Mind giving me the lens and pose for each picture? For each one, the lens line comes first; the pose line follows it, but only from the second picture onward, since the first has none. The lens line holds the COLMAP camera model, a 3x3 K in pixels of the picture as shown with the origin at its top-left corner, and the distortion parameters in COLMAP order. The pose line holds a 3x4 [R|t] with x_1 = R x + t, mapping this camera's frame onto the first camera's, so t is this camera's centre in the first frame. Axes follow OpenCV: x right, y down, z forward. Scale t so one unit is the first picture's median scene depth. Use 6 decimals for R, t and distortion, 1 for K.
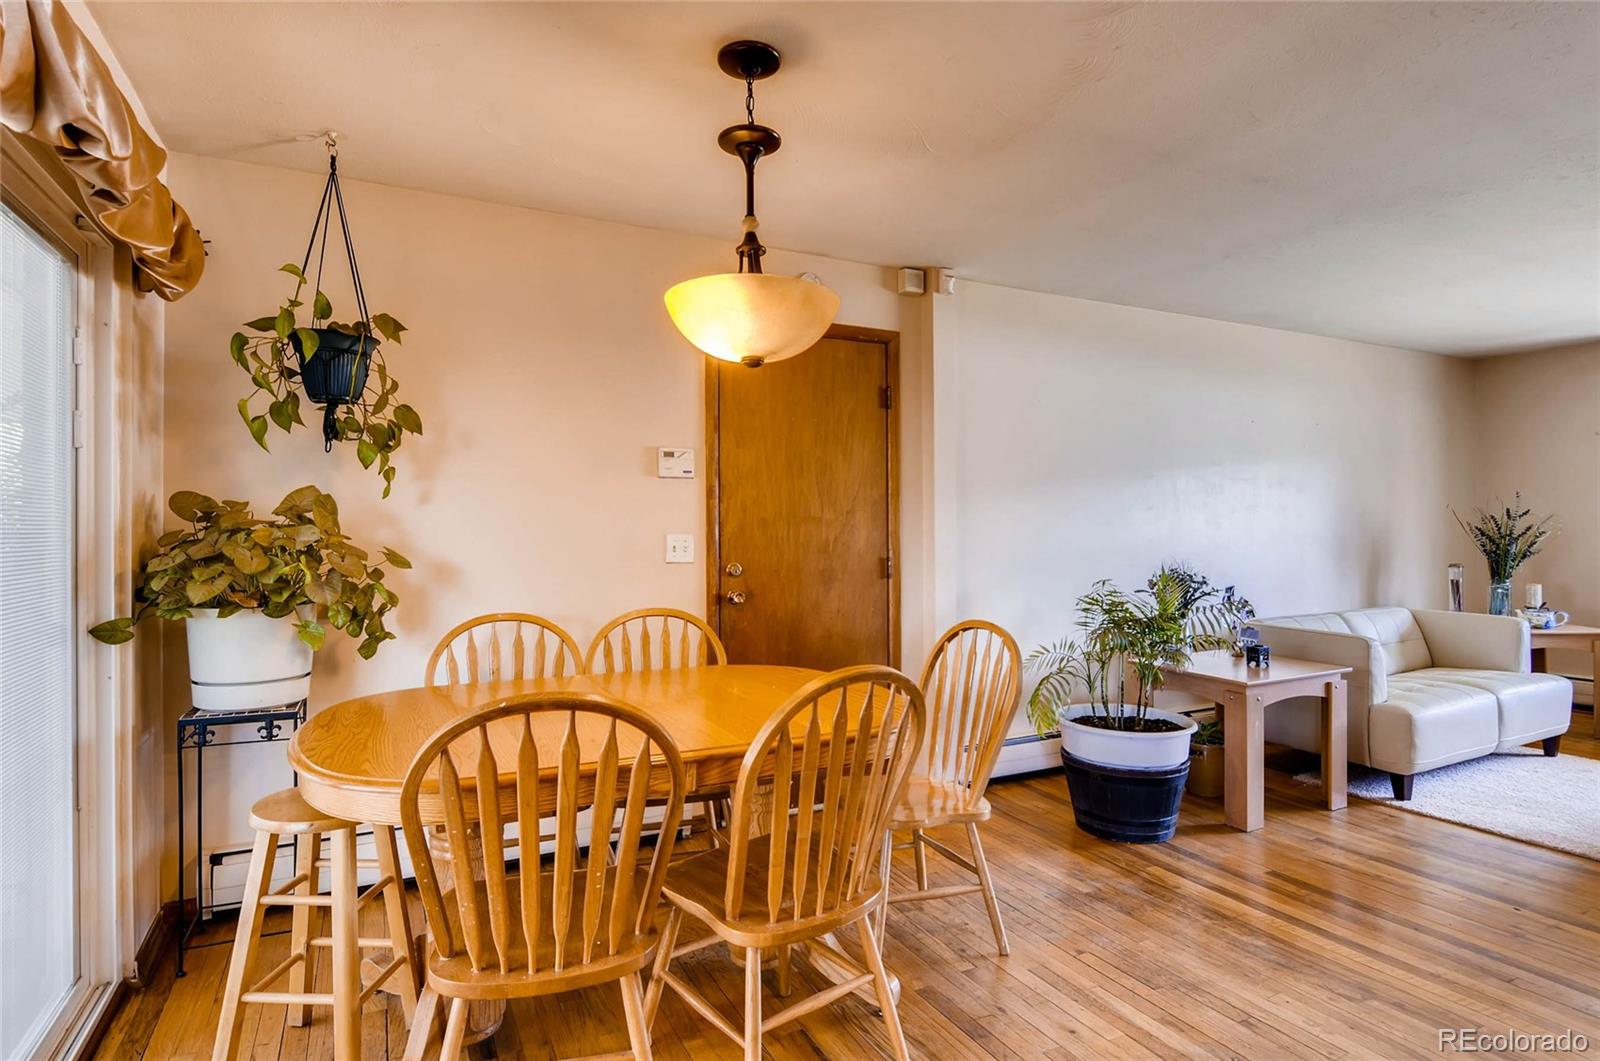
lens RADIAL K [[859.5, 0, 805.1], [0, 859.5, 532.3], [0, 0, 1]] dist [-0.000655, -0.005211]
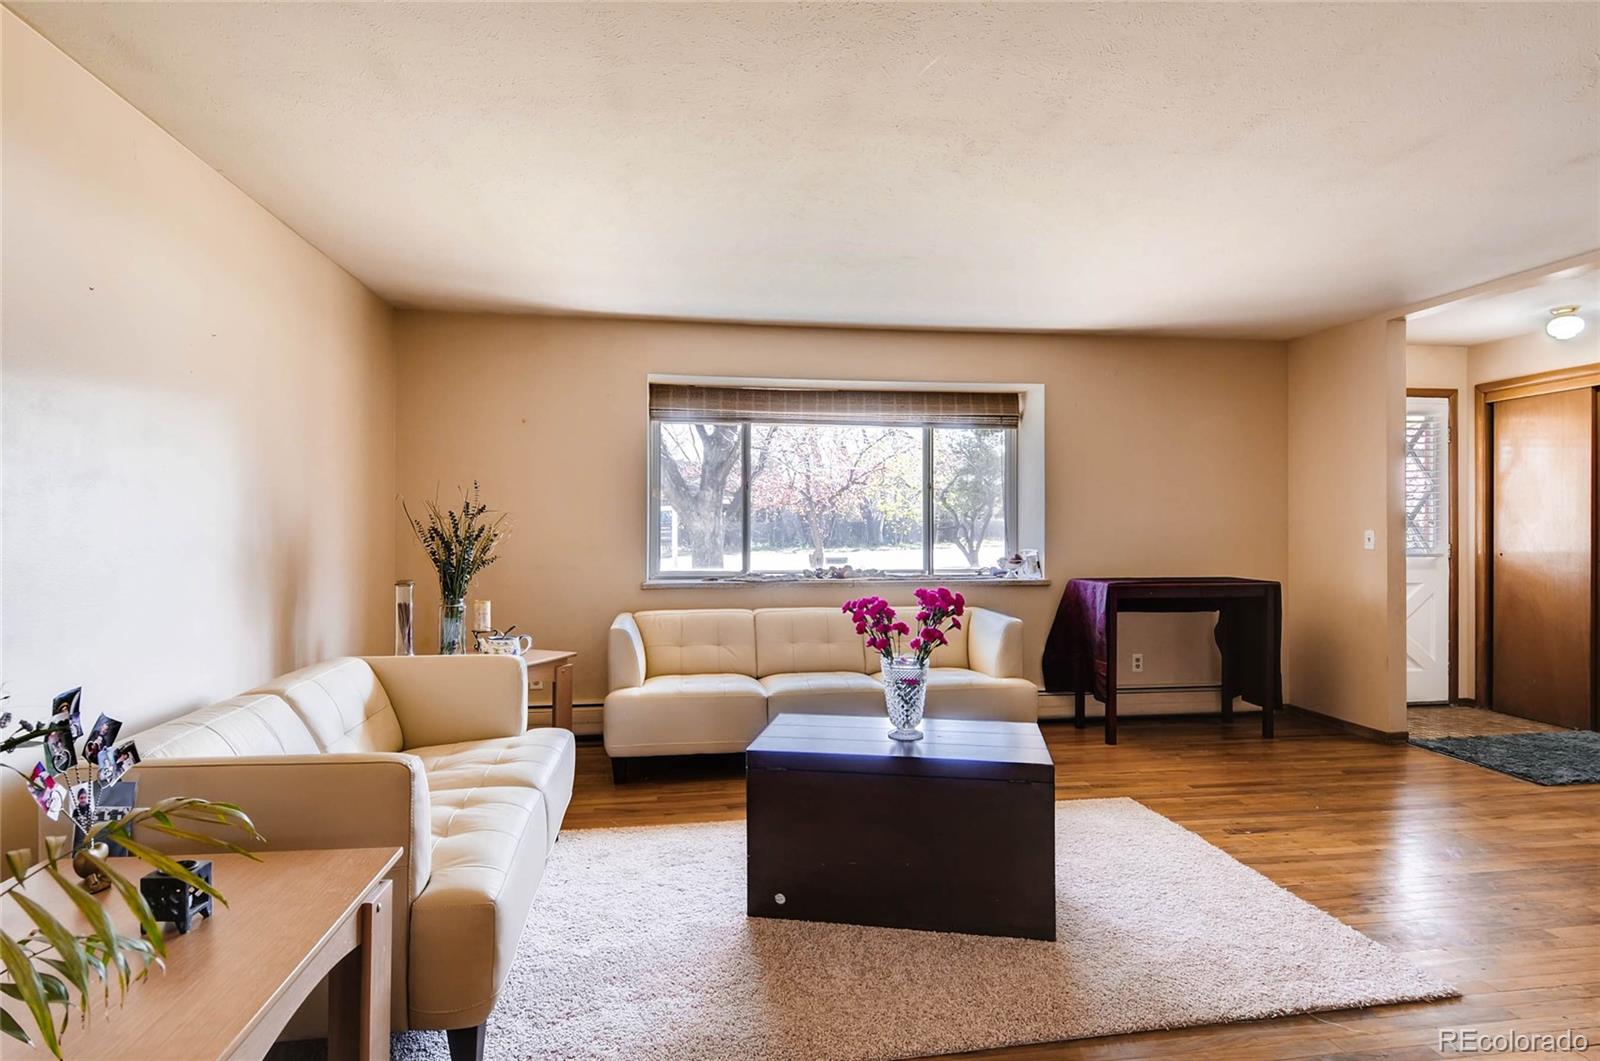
lens RADIAL K [[859.5, 0, 798.6], [0, 859.5, 532.5], [0, 0, 1]] dist [-0.000655, -0.005211]
pose [[0.328633, 0.002857, 0.944453, 0.222267], [0.004385, 0.999980, -0.004551, 0.002707], [-0.944447, 0.005637, 0.328614, 0.504943]]
